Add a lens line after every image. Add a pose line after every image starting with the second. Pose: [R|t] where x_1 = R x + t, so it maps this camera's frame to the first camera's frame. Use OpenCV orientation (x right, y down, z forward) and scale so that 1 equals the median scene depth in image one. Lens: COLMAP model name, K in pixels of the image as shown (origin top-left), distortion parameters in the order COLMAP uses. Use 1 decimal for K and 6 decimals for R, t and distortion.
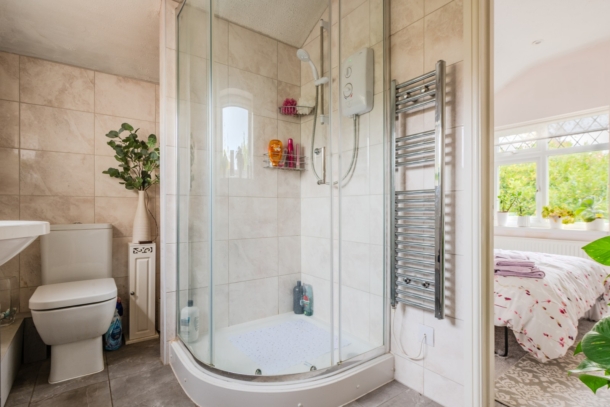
lens RADIAL K [[309.6, 0, 307.4], [0, 309.6, 208.2], [0, 0, 1]] dist [-0.006615, -0.001001]
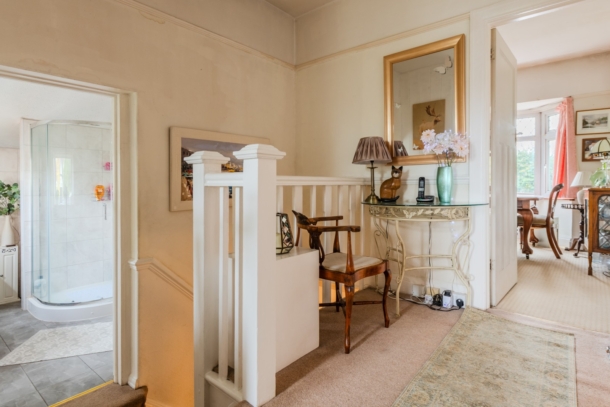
lens RADIAL K [[309.6, 0, 302.5], [0, 309.6, 198.4], [0, 0, 1]] dist [-0.006615, -0.001001]
pose [[0.957040, 0.004045, 0.289929, 0.535480], [-0.008084, 0.999886, 0.012737, -0.187811], [-0.289844, -0.014533, 0.956964, -1.109447]]
